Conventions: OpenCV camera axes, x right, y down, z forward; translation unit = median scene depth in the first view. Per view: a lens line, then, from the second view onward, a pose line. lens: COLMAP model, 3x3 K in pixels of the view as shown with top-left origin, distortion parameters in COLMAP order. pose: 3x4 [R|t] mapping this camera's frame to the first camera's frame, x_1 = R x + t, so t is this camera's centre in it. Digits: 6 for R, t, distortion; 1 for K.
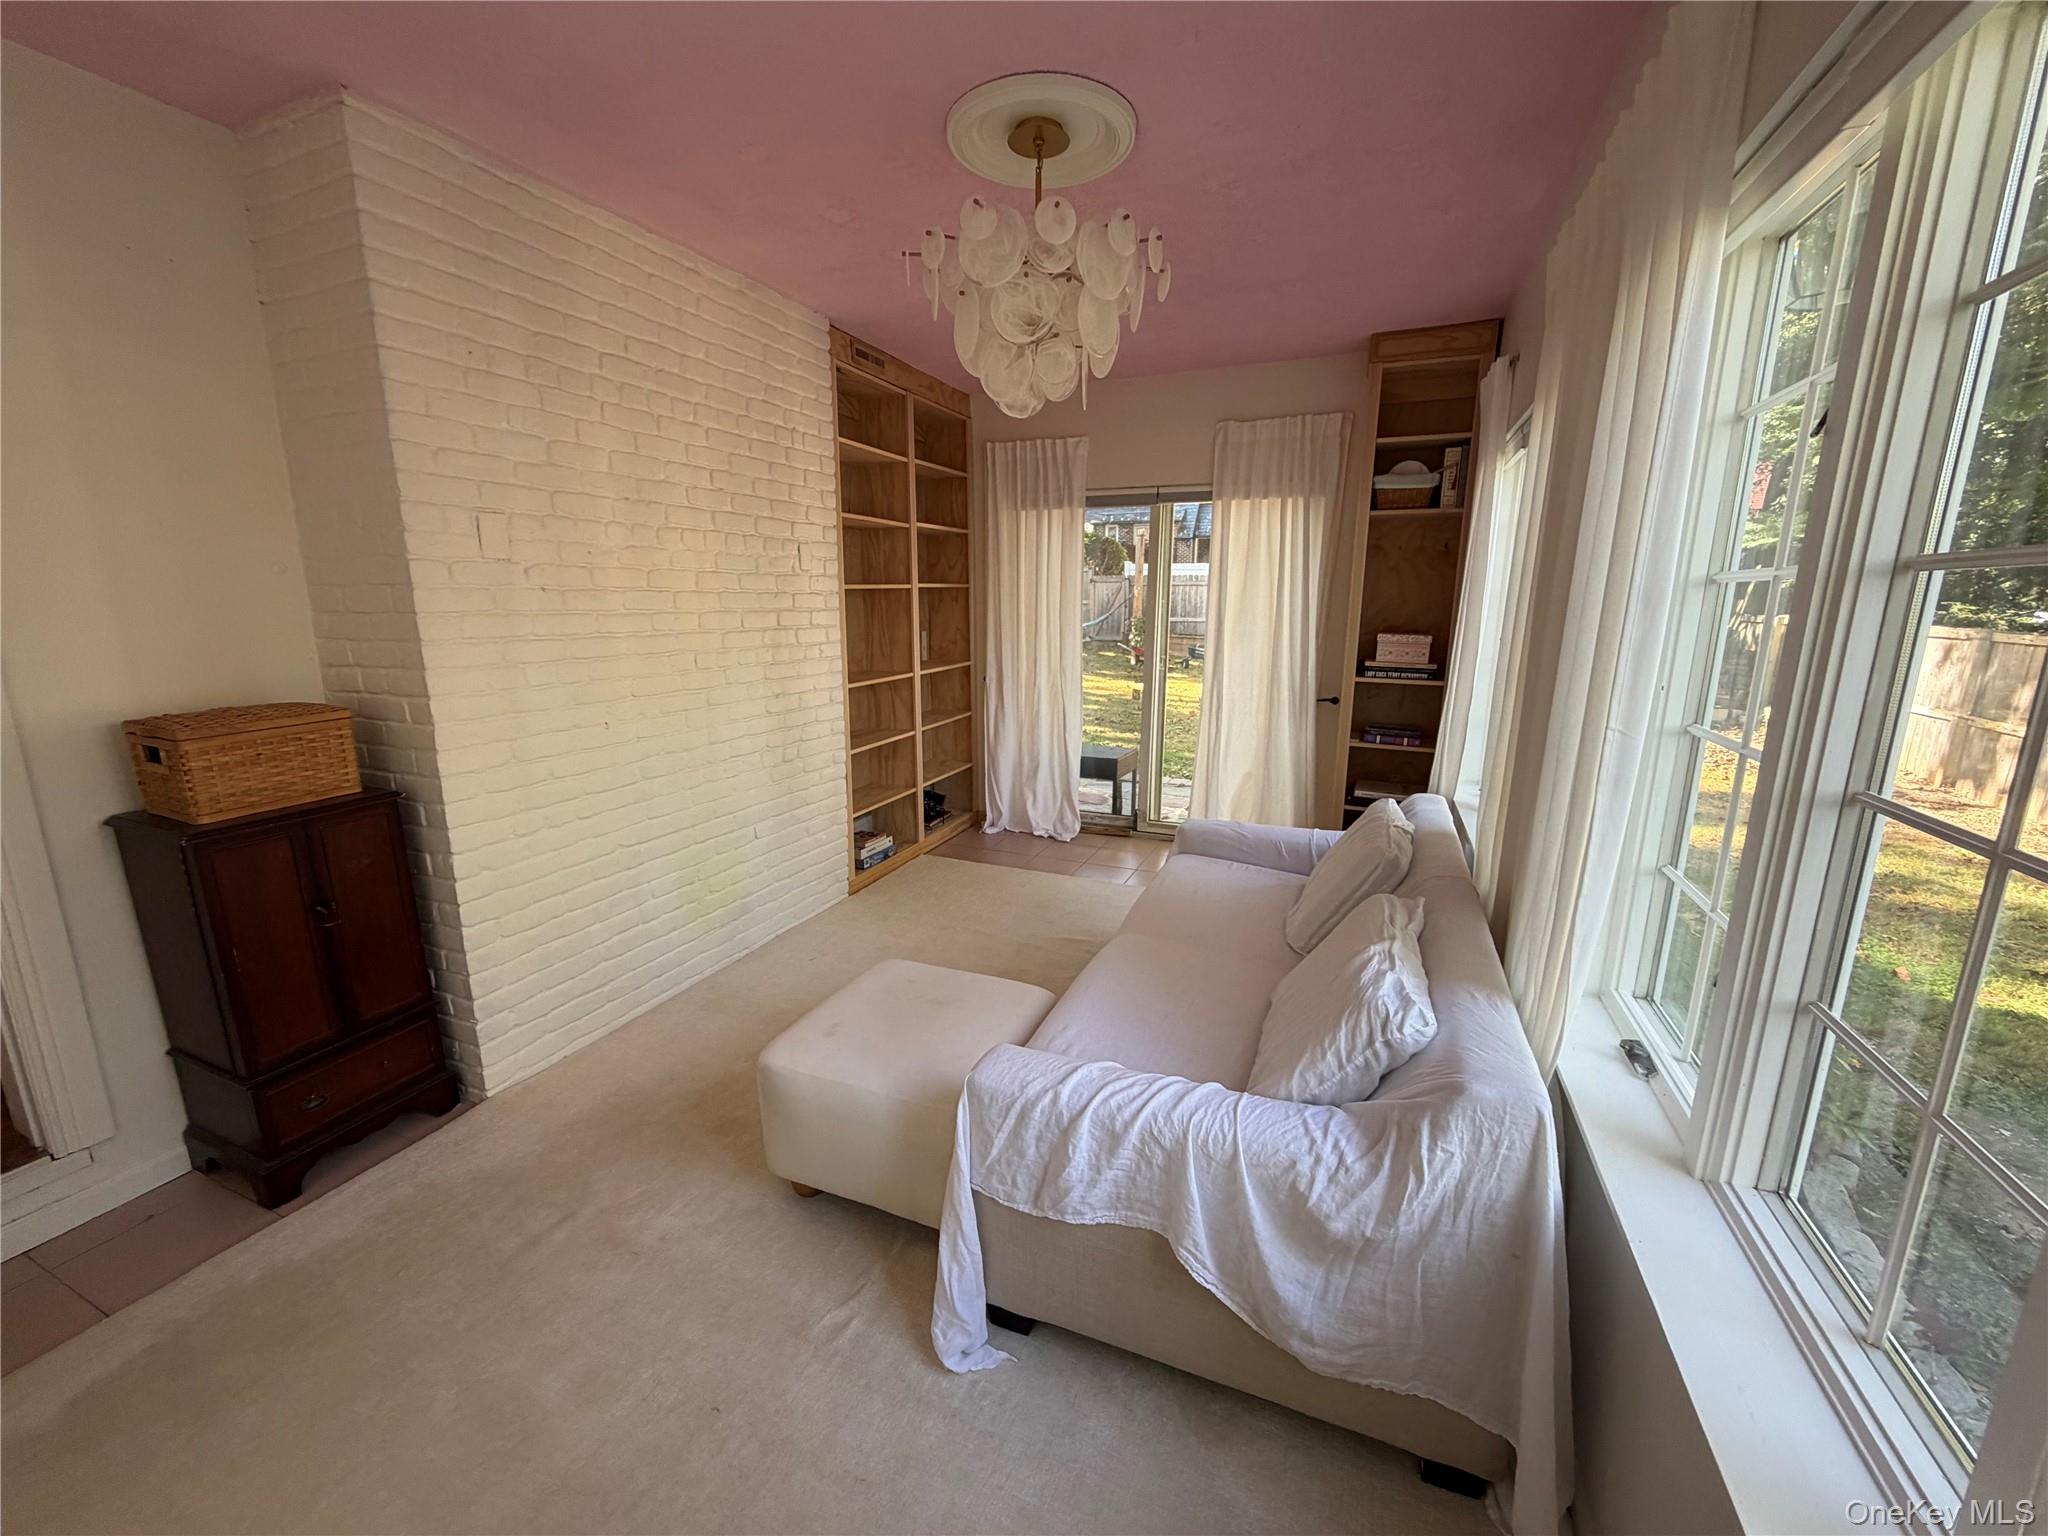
lens RADIAL K [[816.4, 0, 1017.8], [0, 816.4, 766.3], [0, 0, 1]] dist [0.002105, -0.000351]
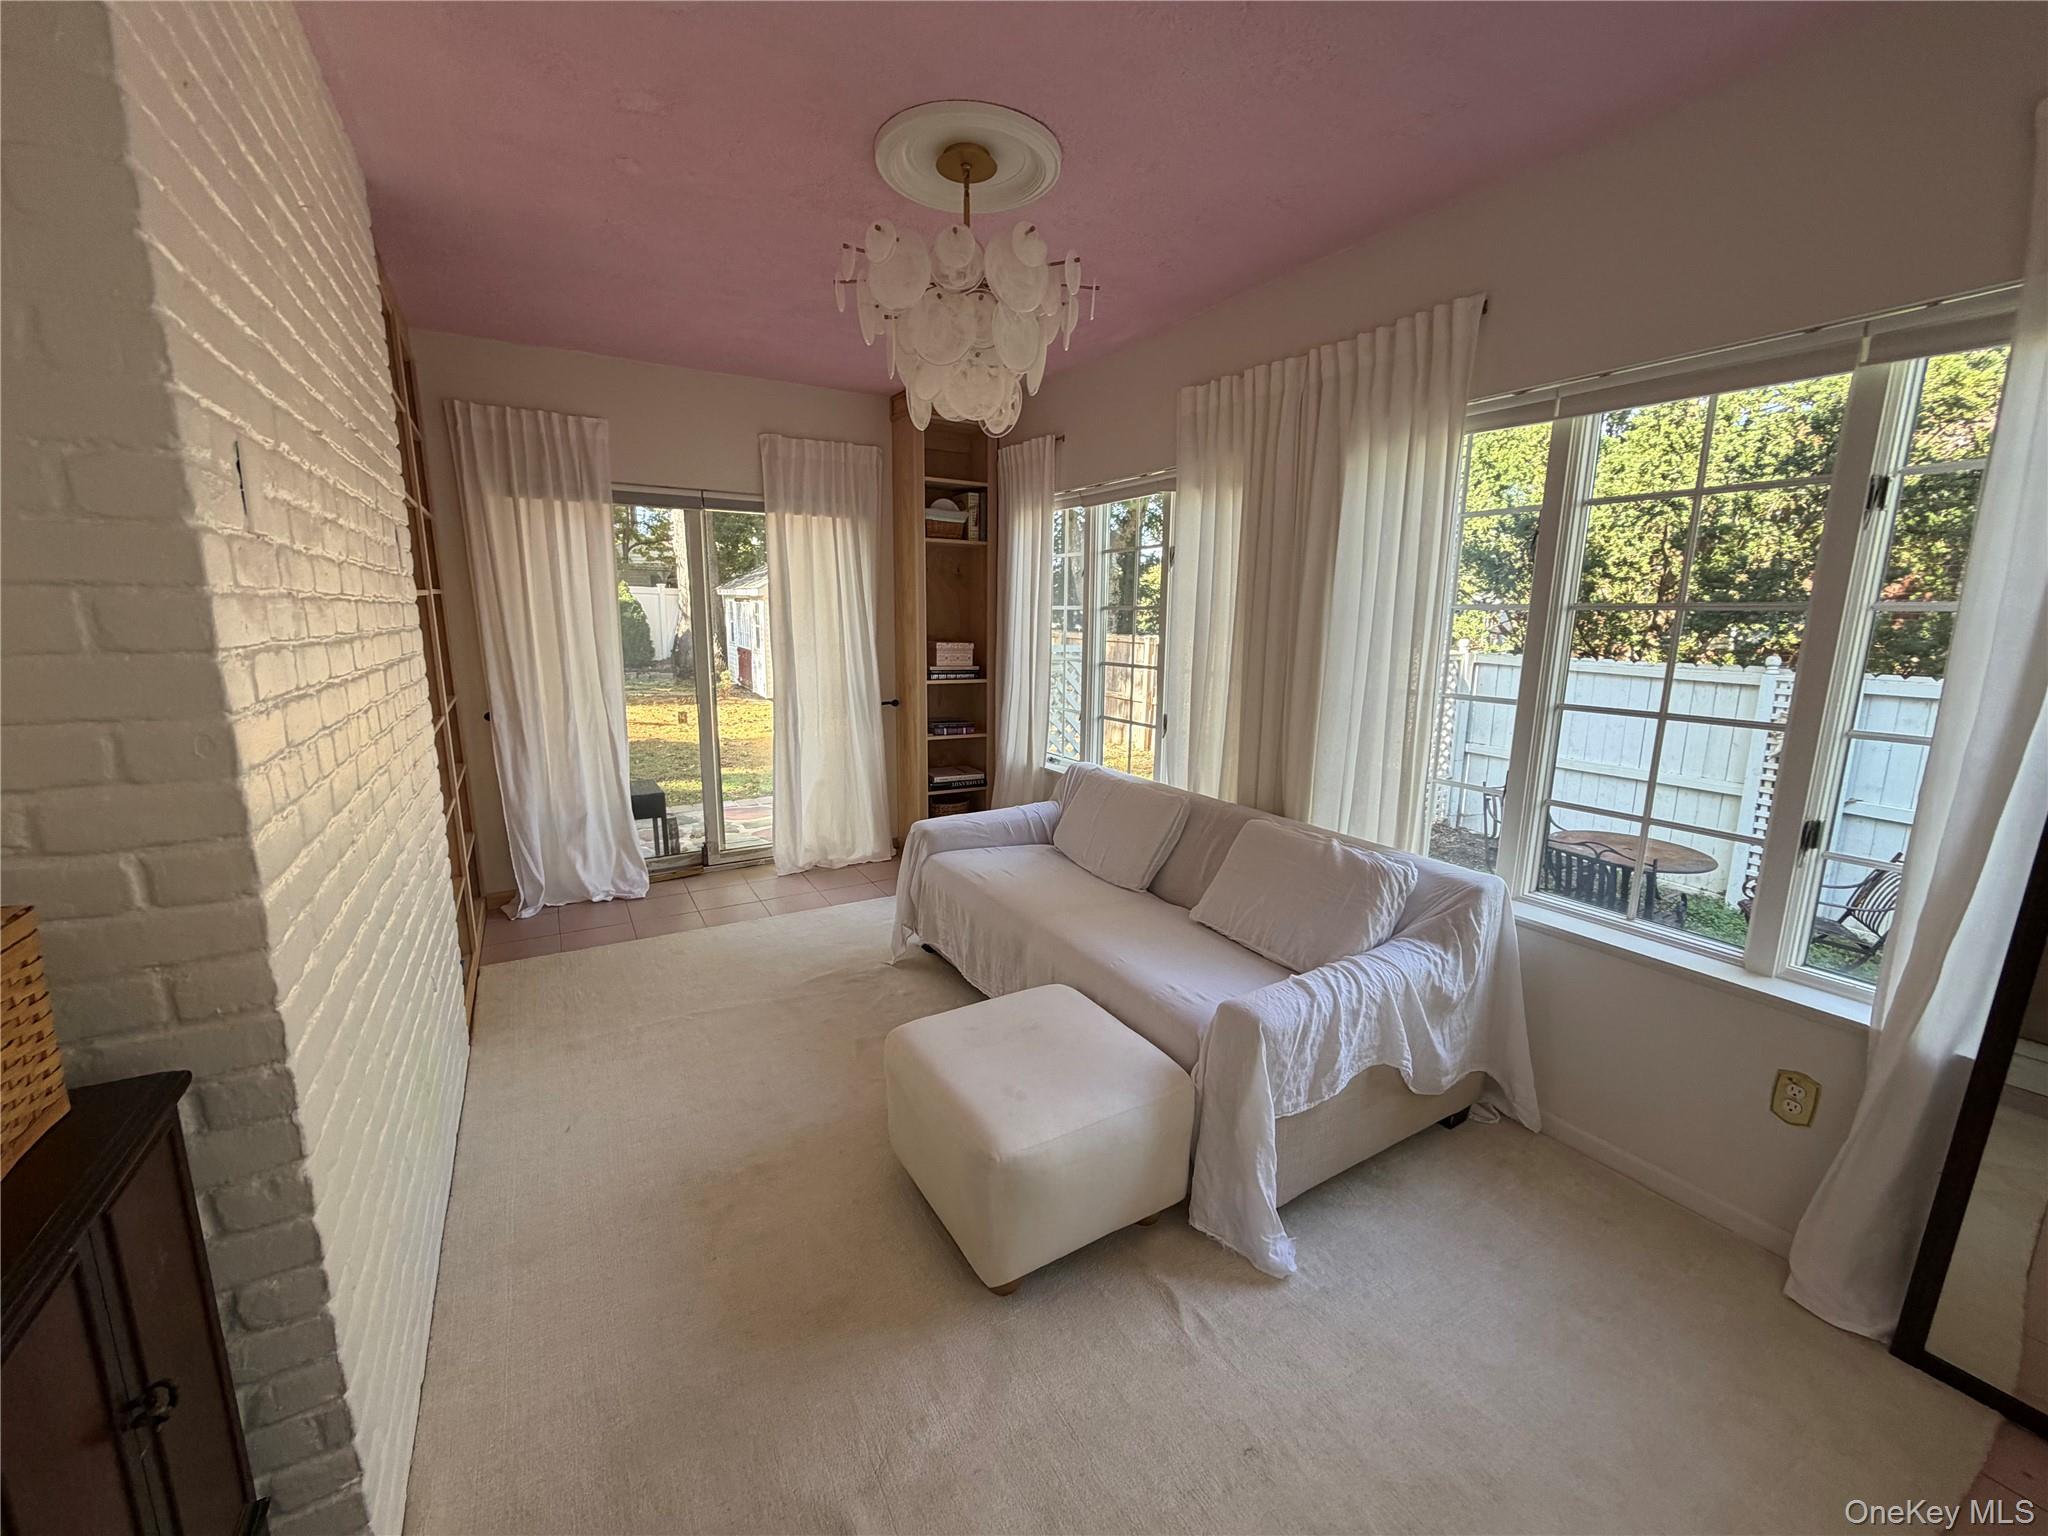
lens RADIAL K [[810.1, 0, 1032.6], [0, 810.1, 757.3], [0, 0, 1]] dist [-0.000498, -0.000196]
pose [[0.587430, -0.137833, 0.797451, -0.405716], [0.153742, 0.986451, 0.057248, -0.042316], [-0.794537, 0.088973, 0.600661, 0.193000]]
